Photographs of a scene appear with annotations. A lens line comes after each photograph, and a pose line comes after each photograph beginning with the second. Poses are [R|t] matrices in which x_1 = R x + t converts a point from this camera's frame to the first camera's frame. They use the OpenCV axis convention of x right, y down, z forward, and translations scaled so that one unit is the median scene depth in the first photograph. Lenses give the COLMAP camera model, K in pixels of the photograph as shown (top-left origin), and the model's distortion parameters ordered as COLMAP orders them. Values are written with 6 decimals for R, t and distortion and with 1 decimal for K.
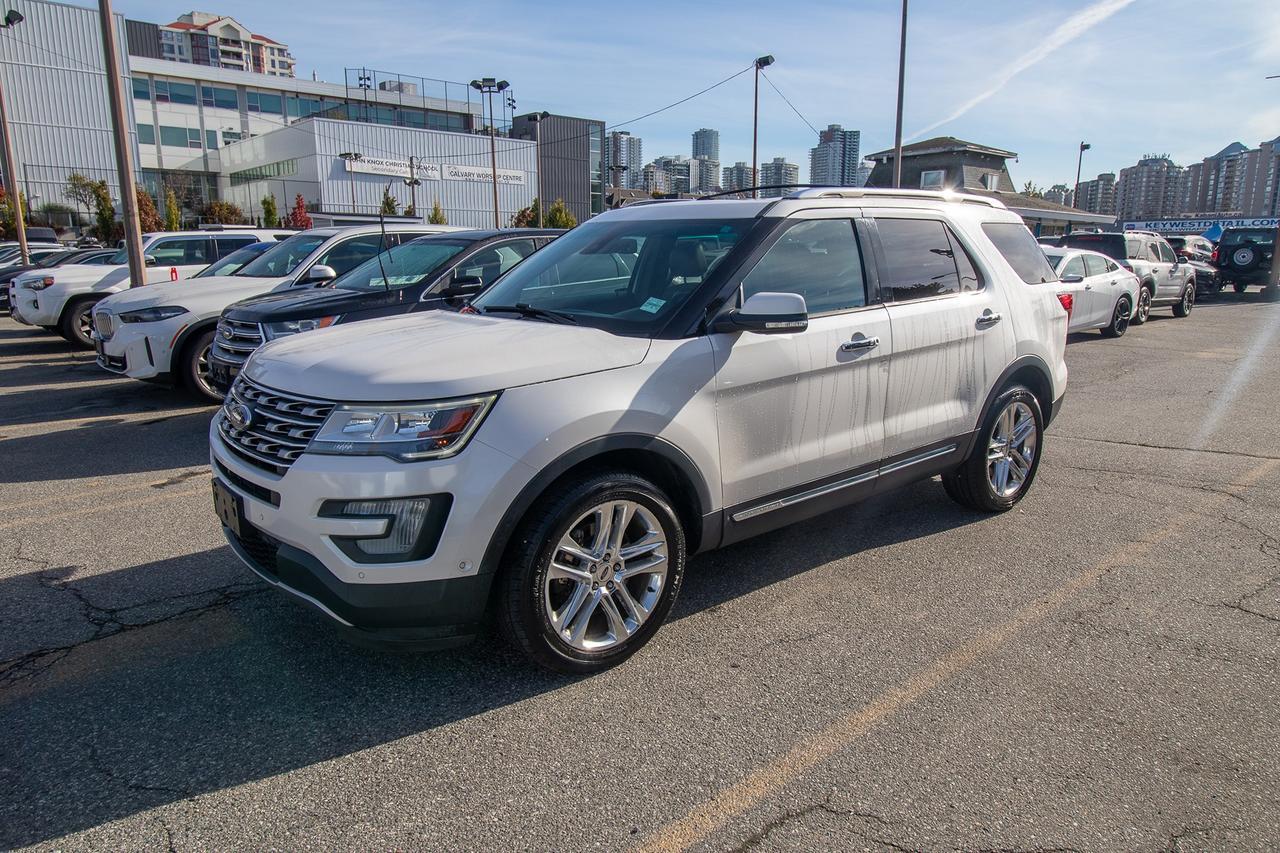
lens RADIAL K [[827.6, 0, 633.9], [0, 827.6, 428.6], [0, 0, 1]] dist [0.014495, -0.012299]
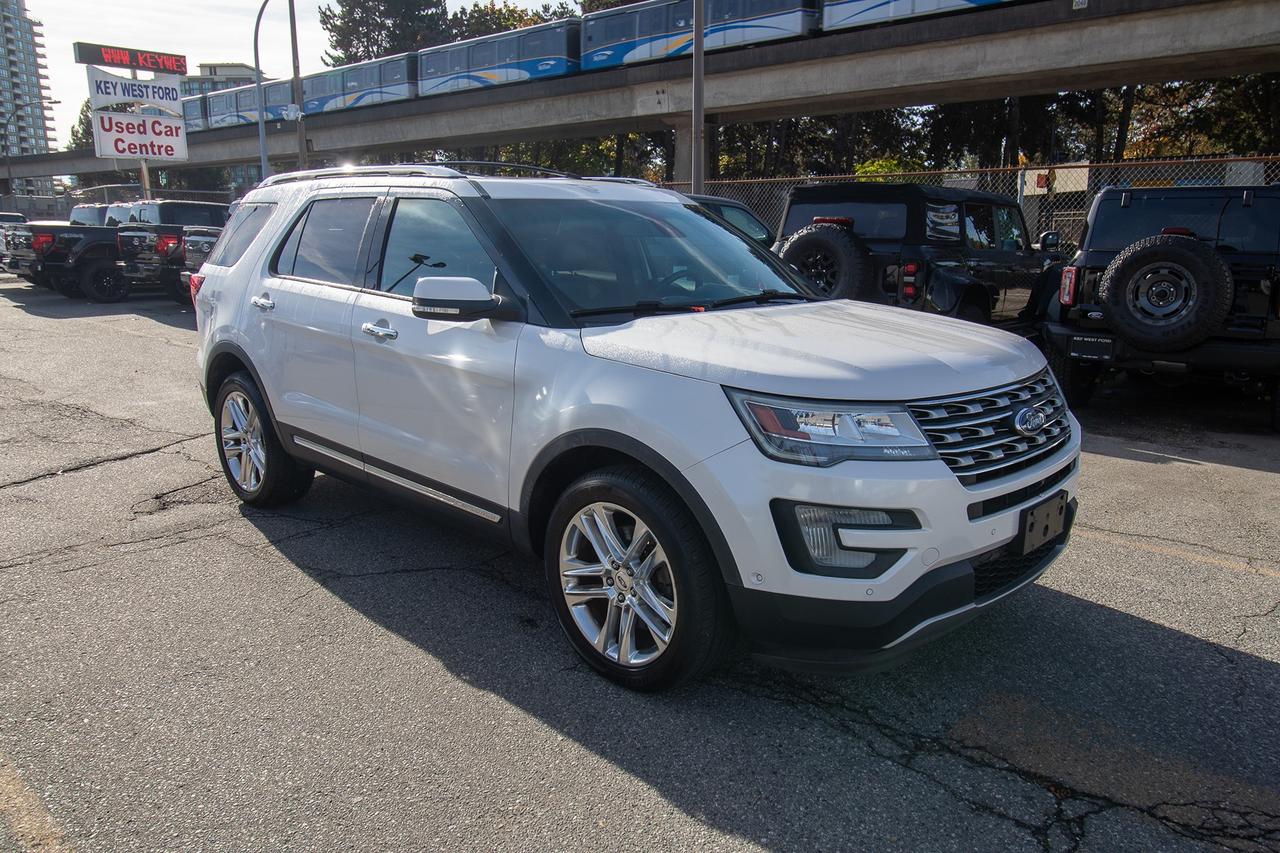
lens RADIAL K [[913.8, 0, 648.7], [0, 913.8, 425.1], [0, 0, 1]] dist [0.008749, -0.002511]
pose [[-0.126064, -0.205513, 0.970501, -1.018463], [0.203371, 0.952173, 0.228049, -0.235291], [-0.970952, 0.226121, -0.078239, 1.089467]]
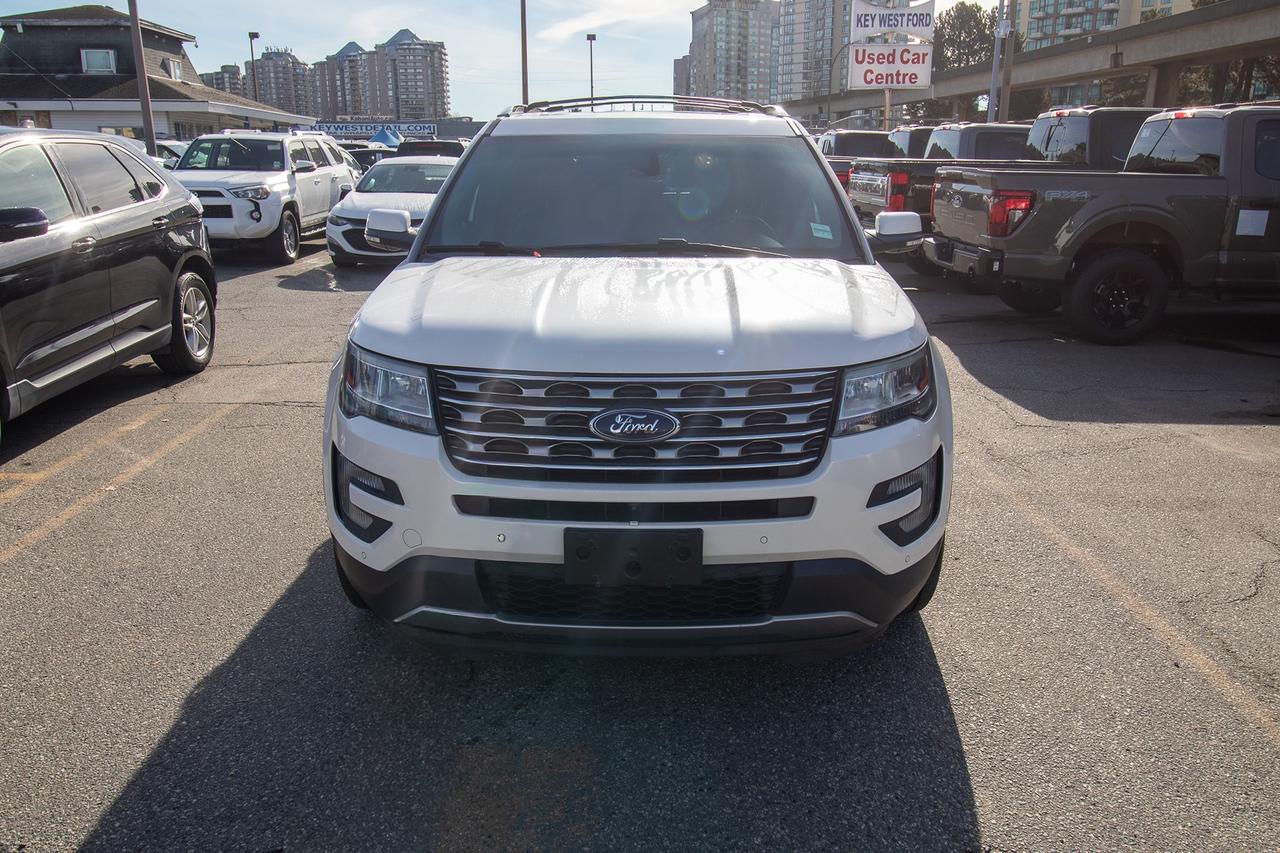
lens RADIAL K [[982.3, 0, 637.3], [0, 982.3, 424.9], [0, 0, 1]] dist [0.013779, -0.004956]
pose [[0.639367, -0.200805, 0.742217, -0.795874], [0.157778, 0.979018, 0.128957, -0.088411], [-0.752539, 0.034655, 0.657635, 0.338209]]
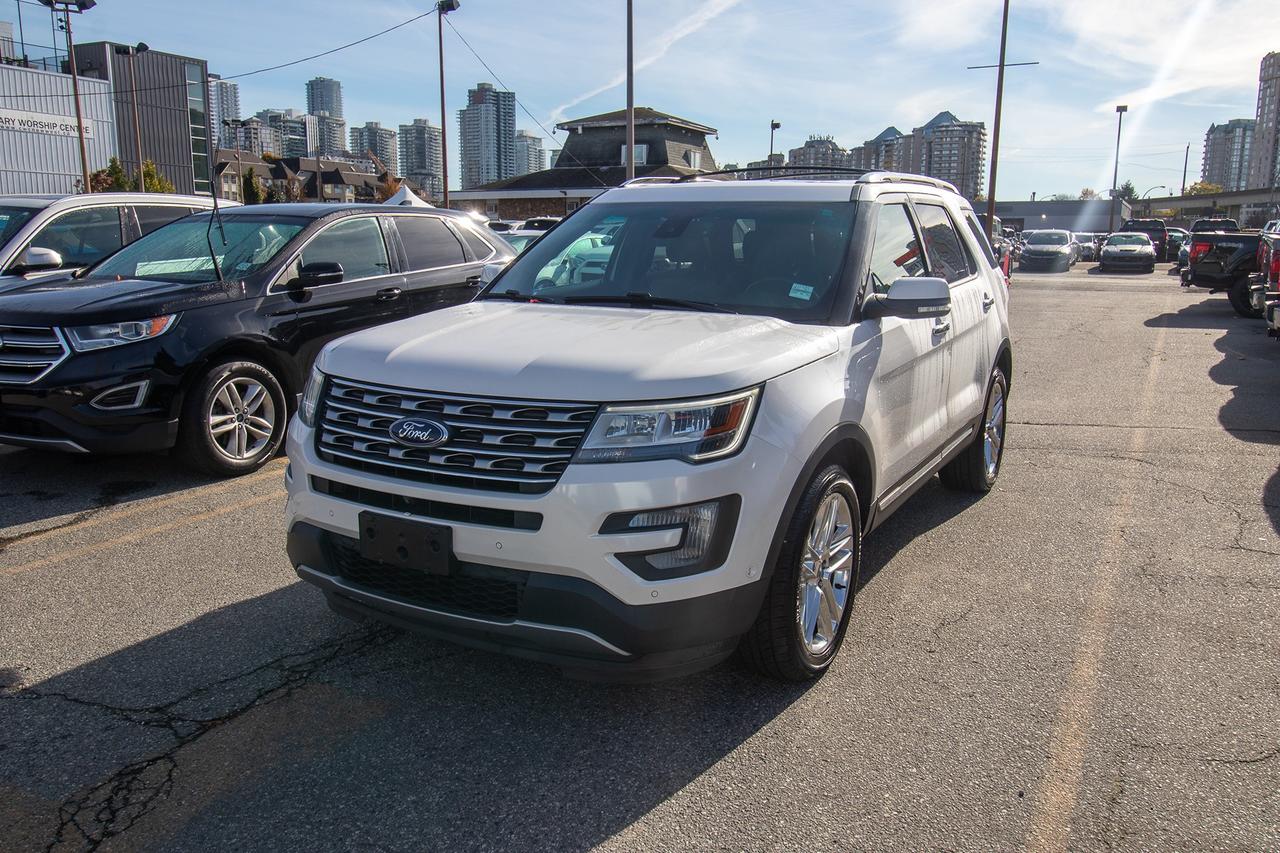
lens RADIAL K [[1006.3, 0, 639.3], [0, 1006.3, 427.4], [0, 0, 1]] dist [0.019370, -0.007535]
pose [[0.931425, -0.060701, 0.358834, -0.462496], [0.067907, 0.997663, -0.007498, 0.002420], [-0.357541, 0.031351, 0.933371, -0.011119]]
